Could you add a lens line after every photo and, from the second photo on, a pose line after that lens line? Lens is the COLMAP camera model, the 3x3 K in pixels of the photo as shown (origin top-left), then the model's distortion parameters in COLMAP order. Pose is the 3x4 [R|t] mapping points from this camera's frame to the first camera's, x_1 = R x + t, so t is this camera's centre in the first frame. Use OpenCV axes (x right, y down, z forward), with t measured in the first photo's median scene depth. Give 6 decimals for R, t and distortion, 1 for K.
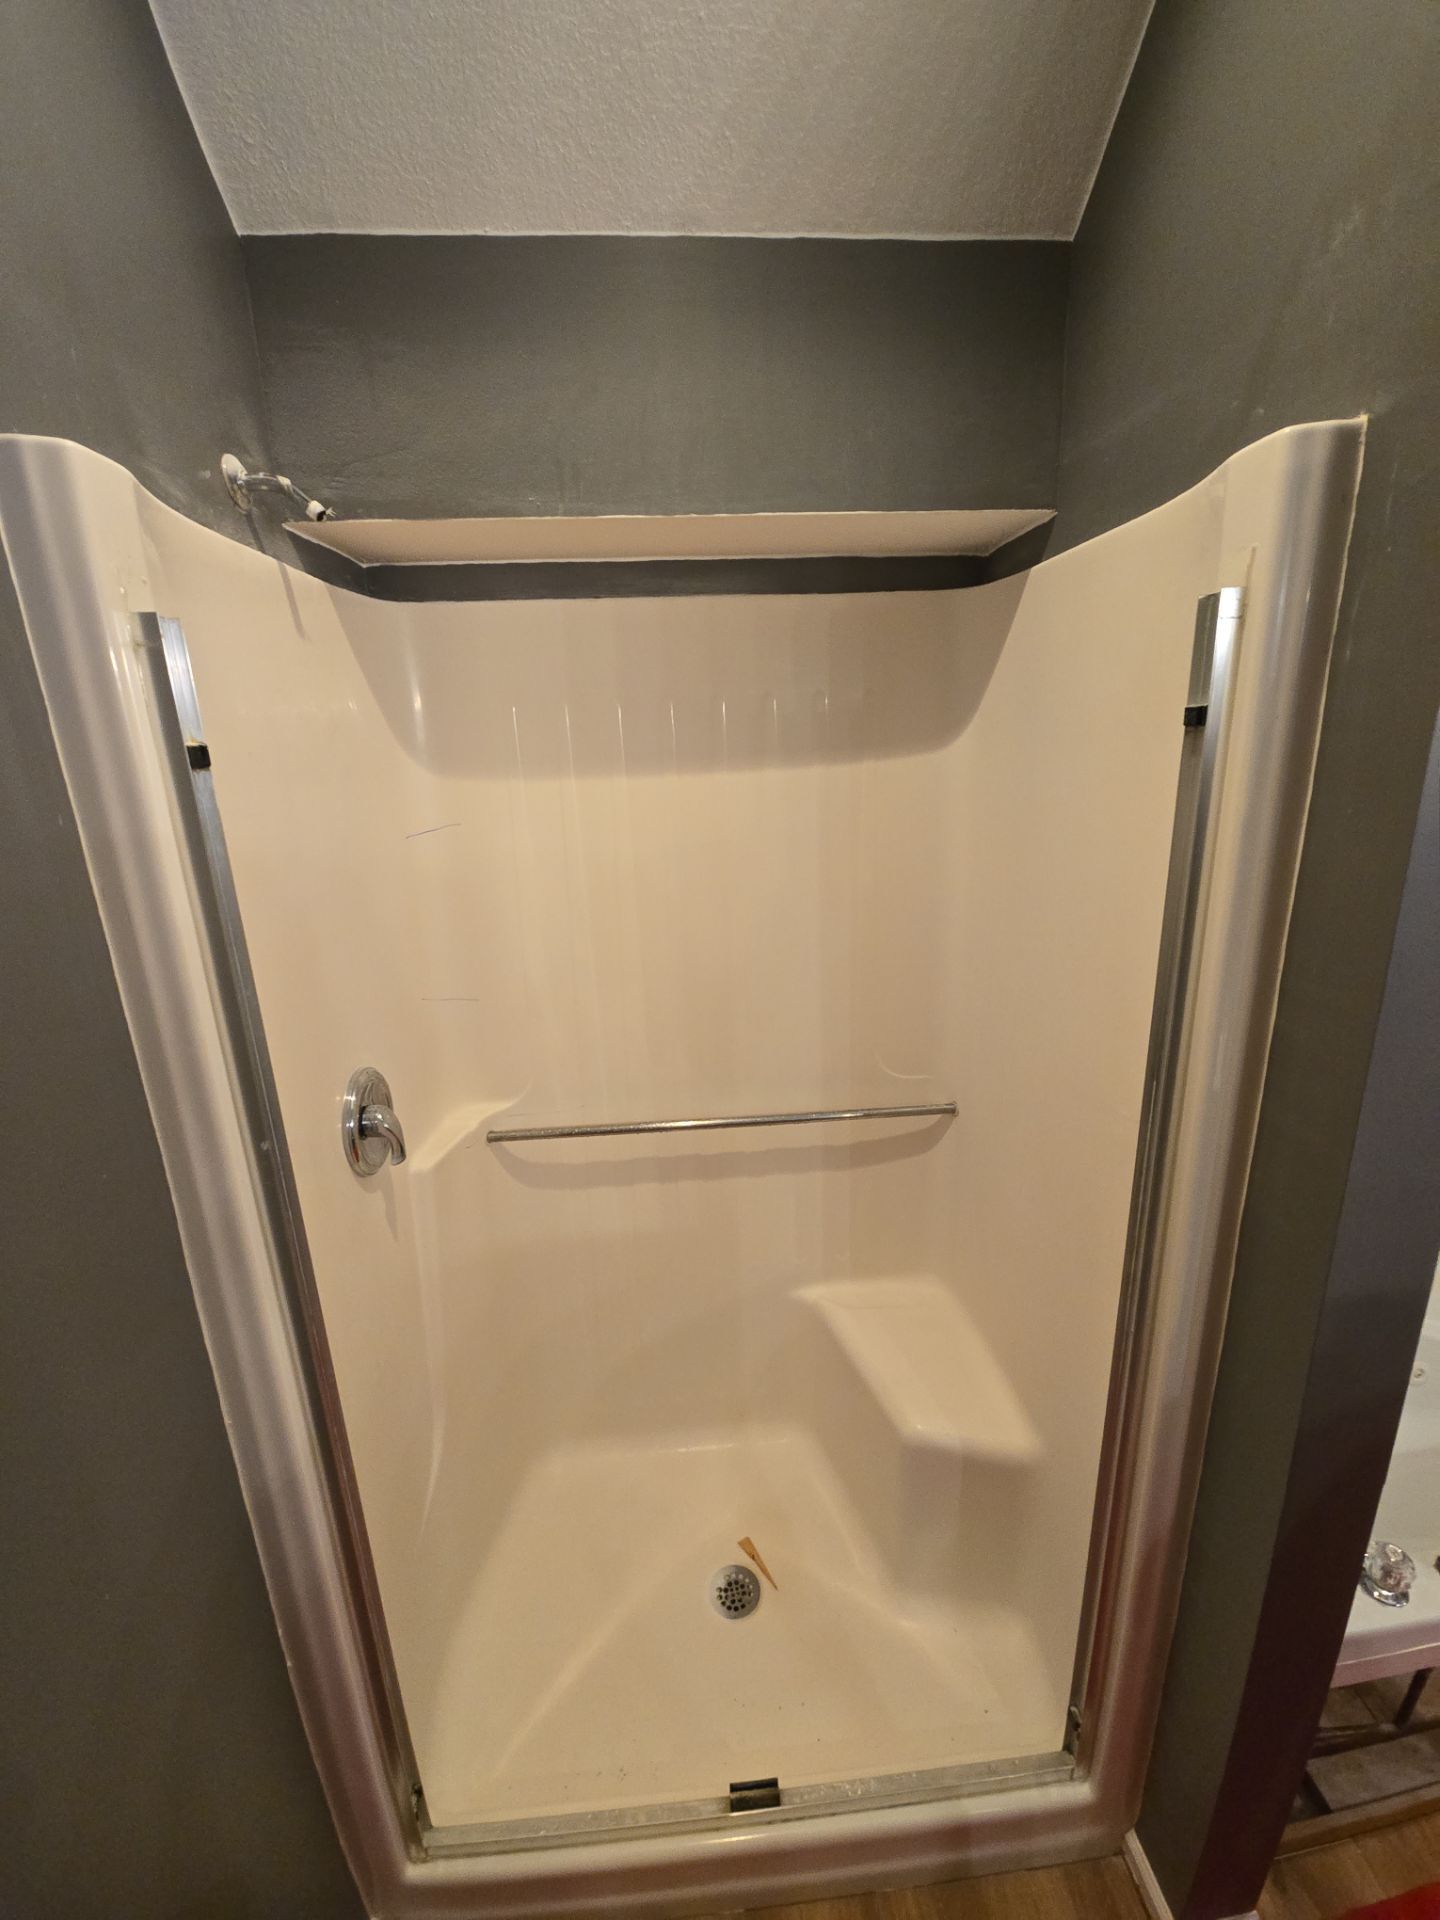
lens RADIAL K [[779.5, 0, 726.6], [0, 779.5, 956.7], [0, 0, 1]] dist [0.014543, -0.008775]
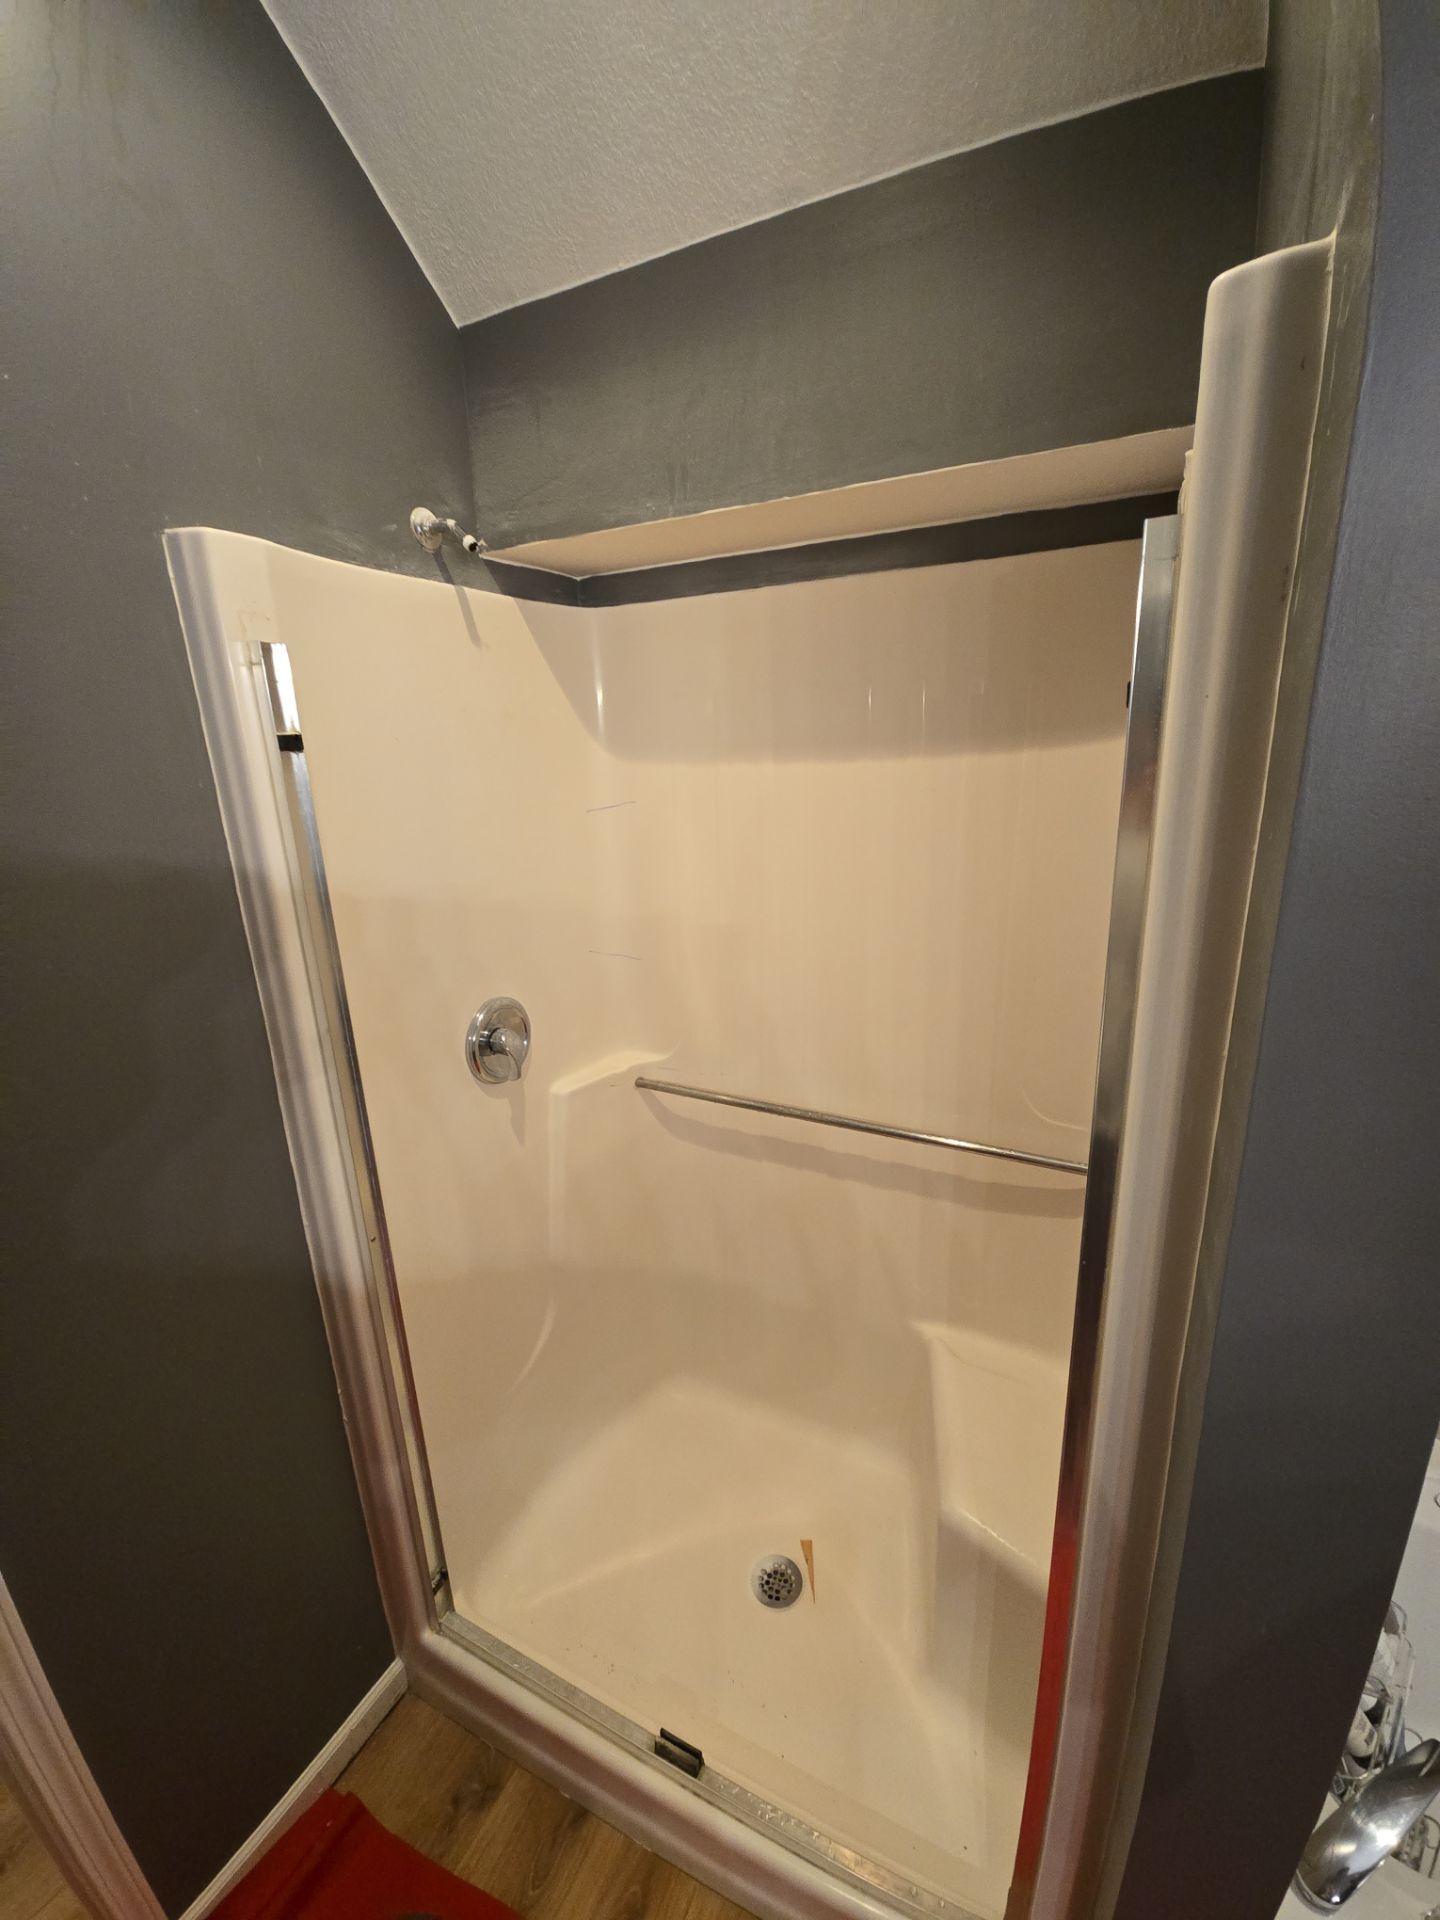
lens RADIAL K [[779.5, 0, 726.6], [0, 779.5, 956.7], [0, 0, 1]] dist [0.014543, -0.008775]
pose [[0.858880, 0.142021, -0.492092, 0.442926], [-0.131705, 0.989719, 0.055765, -0.035877], [0.494953, 0.016916, 0.868755, 0.111392]]
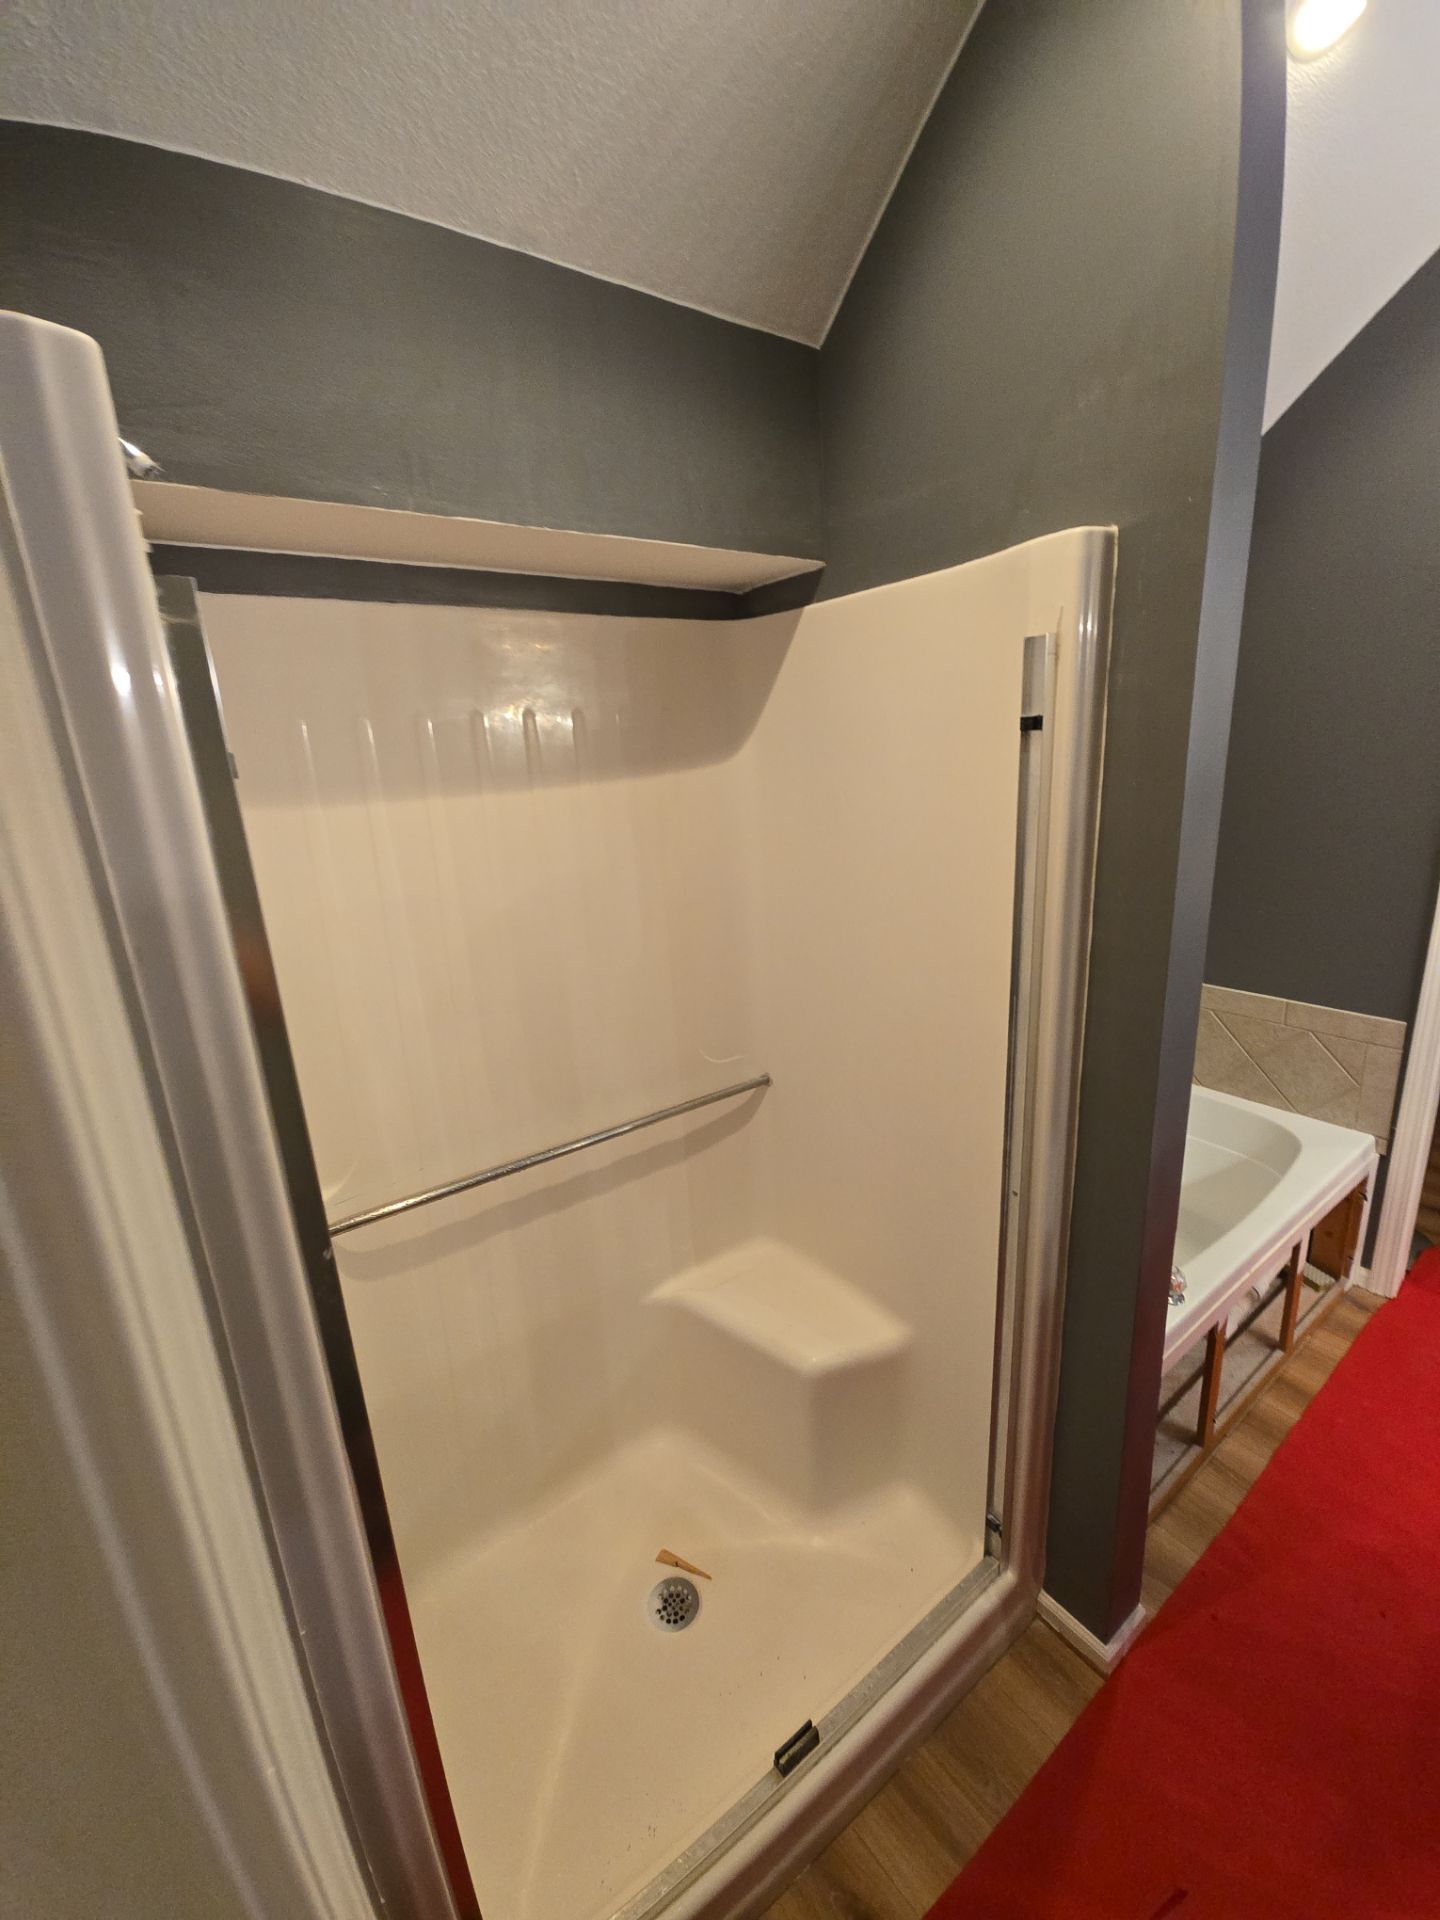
lens RADIAL K [[779.5, 0, 726.6], [0, 779.5, 956.7], [0, 0, 1]] dist [0.014543, -0.008775]
pose [[0.856178, -0.144078, 0.496186, -0.404907], [0.160847, 0.986938, 0.009033, 0.001773], [-0.491006, 0.072076, 0.868169, 0.059080]]
